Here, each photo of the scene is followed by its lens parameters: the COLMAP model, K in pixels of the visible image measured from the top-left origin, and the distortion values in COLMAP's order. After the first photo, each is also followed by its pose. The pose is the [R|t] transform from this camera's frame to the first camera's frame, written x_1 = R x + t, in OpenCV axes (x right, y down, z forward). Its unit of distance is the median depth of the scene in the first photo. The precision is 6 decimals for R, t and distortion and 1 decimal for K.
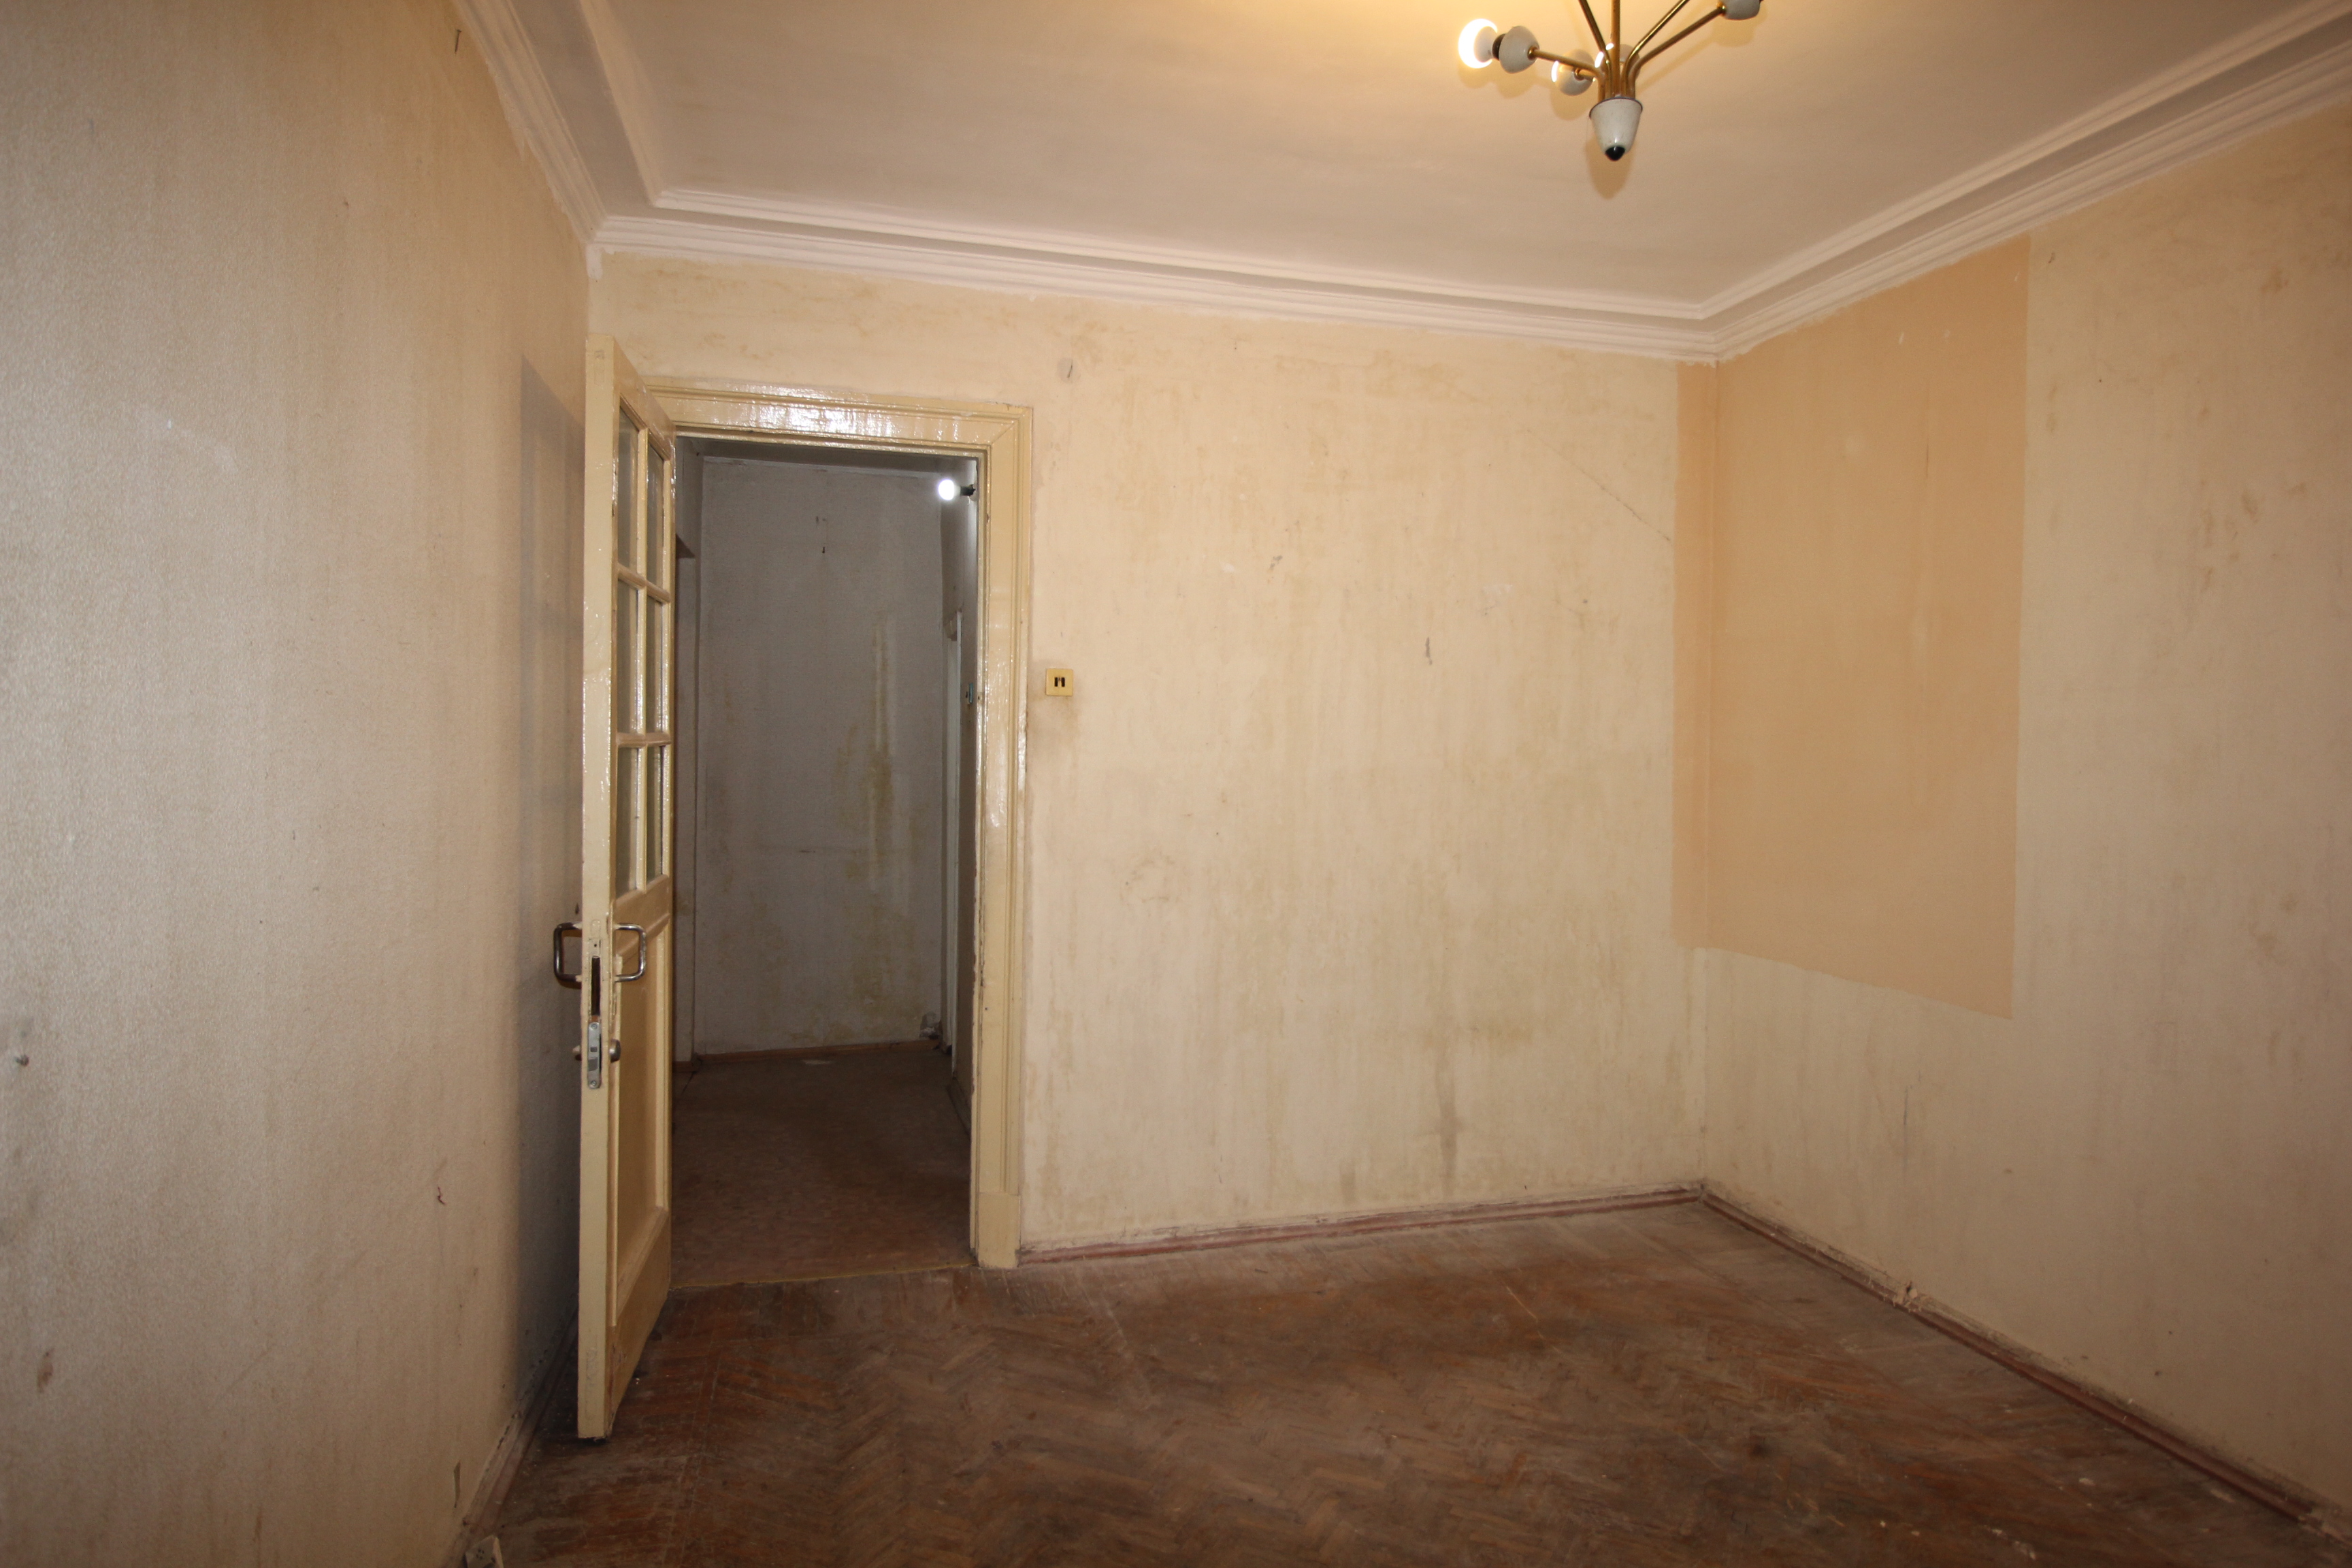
lens RADIAL K [[1444.0, 0, 1173.9], [0, 1444.0, 774.7], [0, 0, 1]] dist [0.001939, 0.000456]
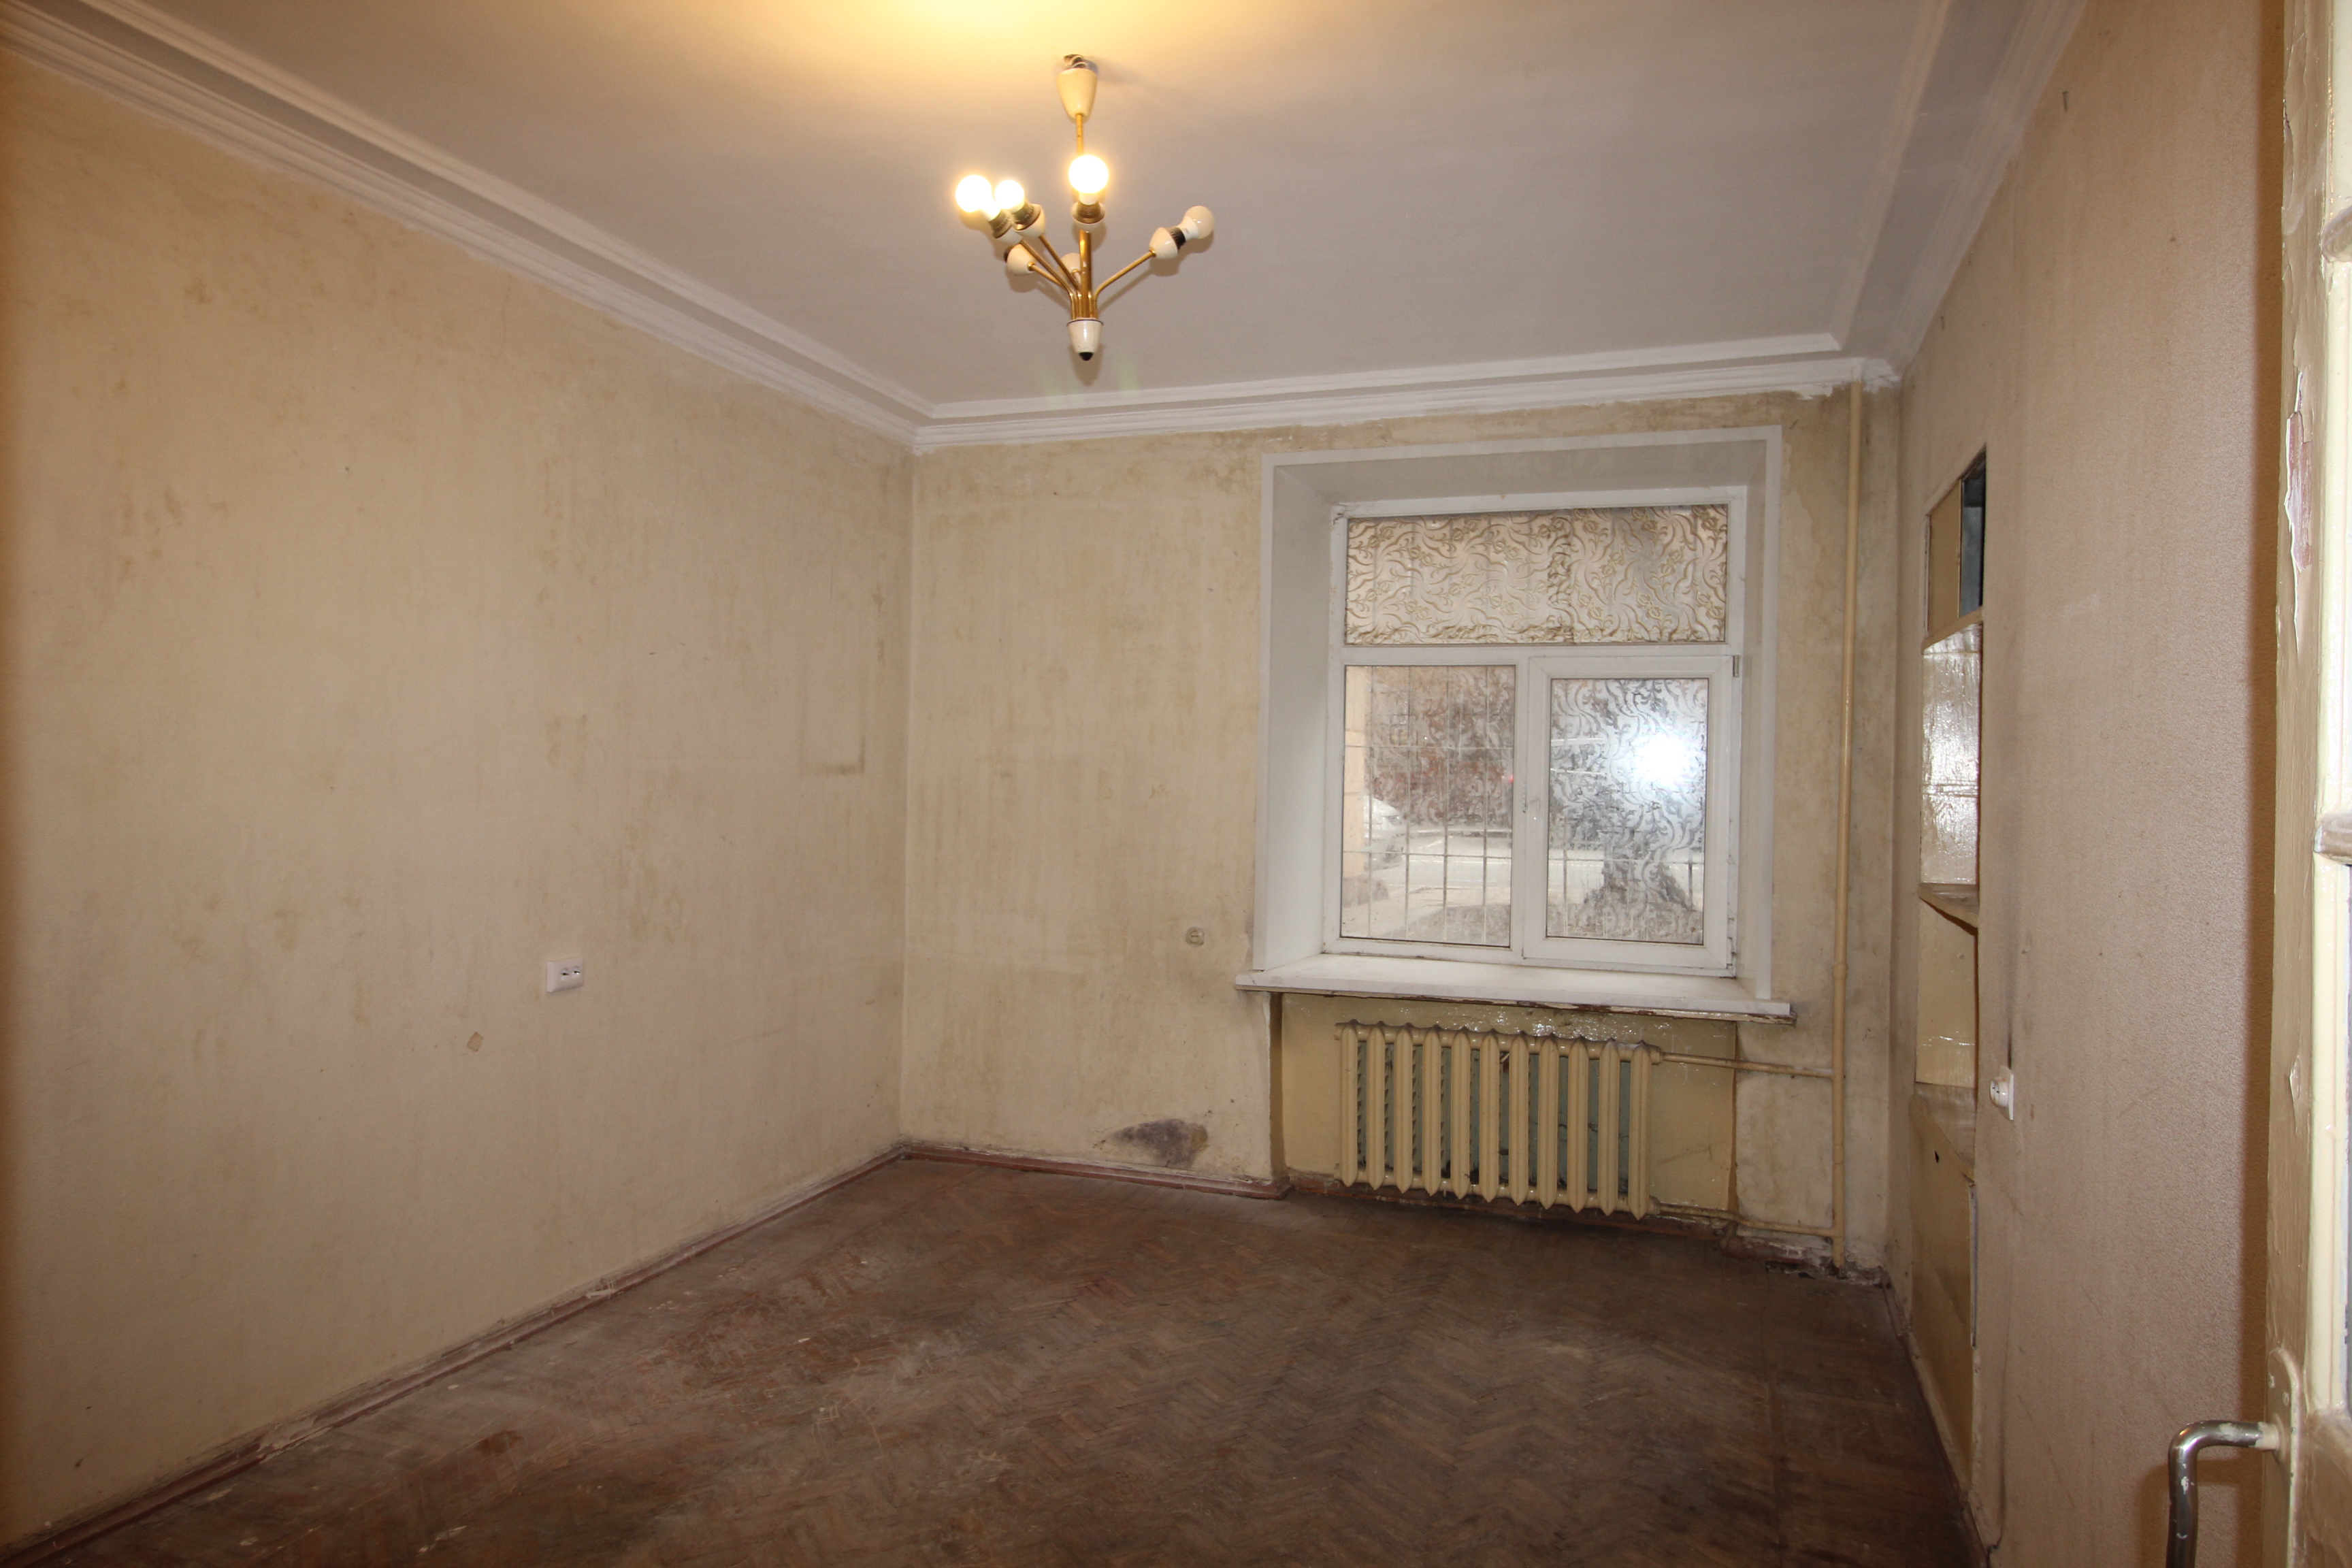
lens RADIAL K [[1444.0, 0, 1161.3], [0, 1444.0, 781.2], [0, 0, 1]] dist [0.001939, 0.000456]
pose [[-0.811801, -0.041603, 0.582450, -0.280606], [-0.017869, 0.998762, 0.046435, -0.042946], [-0.583661, 0.027288, -0.811539, 1.058258]]
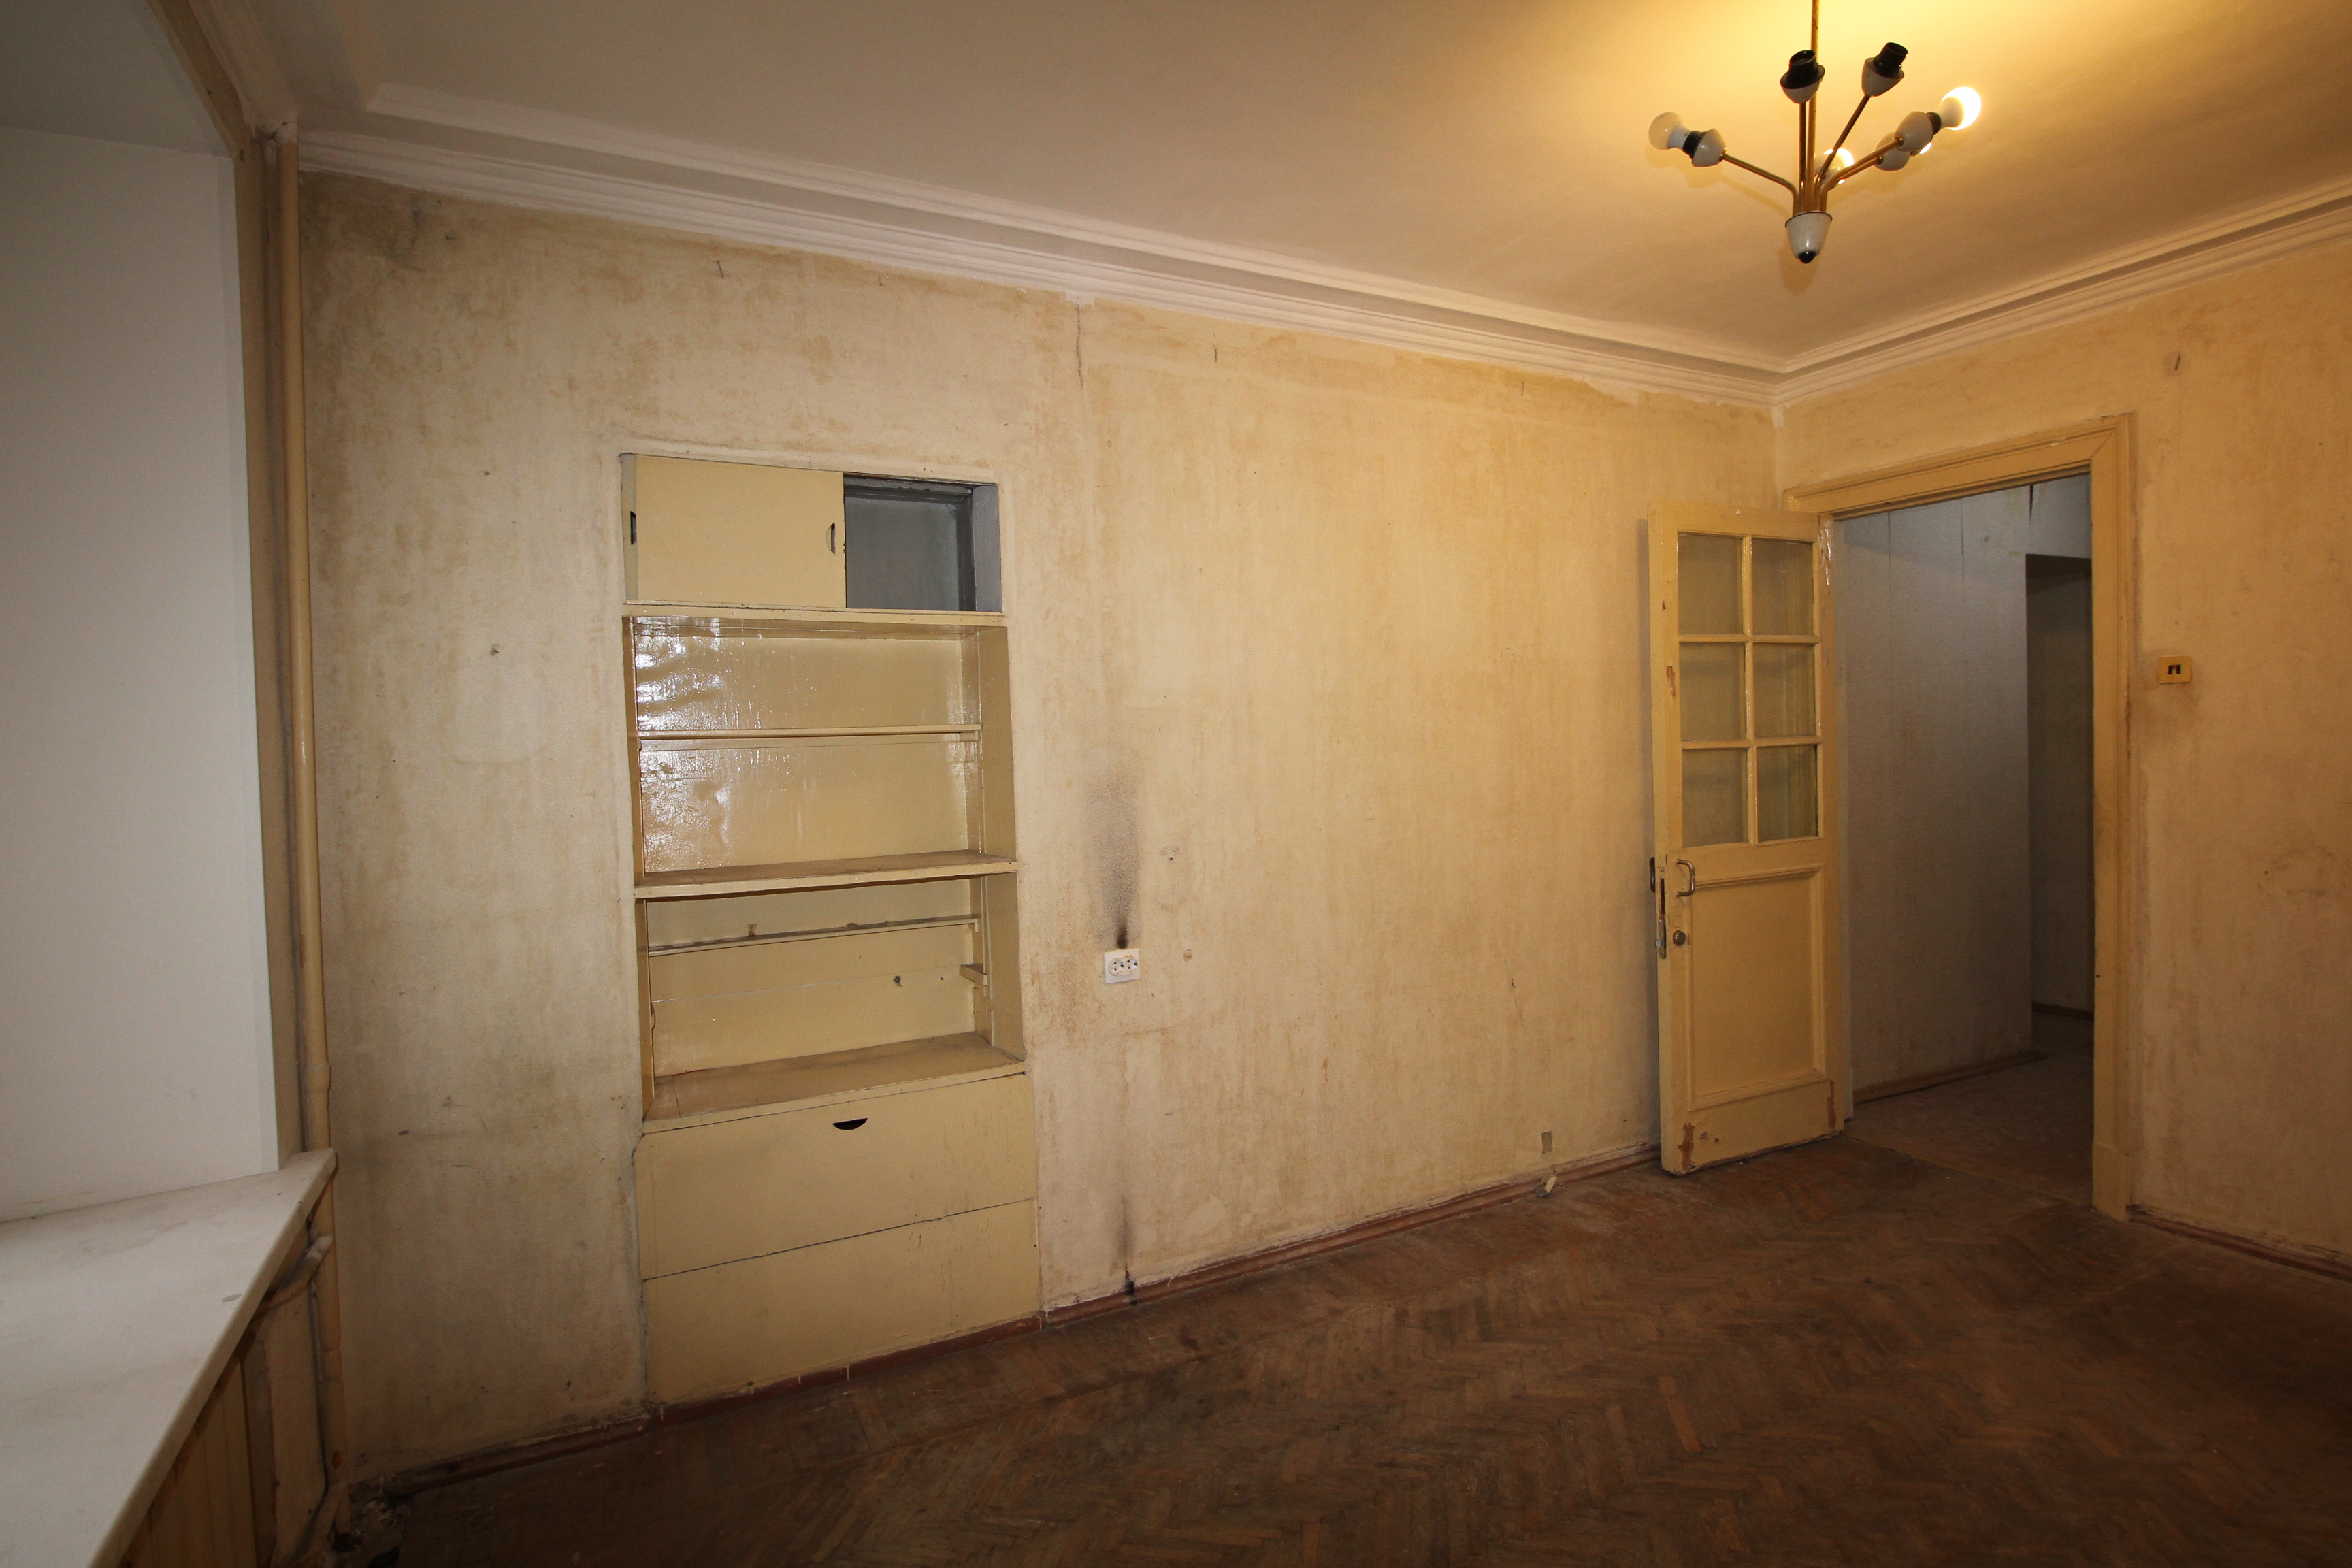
lens RADIAL K [[1209.9, 0, 1186.9], [0, 1209.9, 779.2], [0, 0, 1]] dist [-0.004465, -0.001621]
pose [[0.209978, 0.000682, -0.977706, 0.613985], [0.014454, 0.999888, 0.003802, 0.000021], [0.977599, -0.014930, 0.209944, 0.136019]]
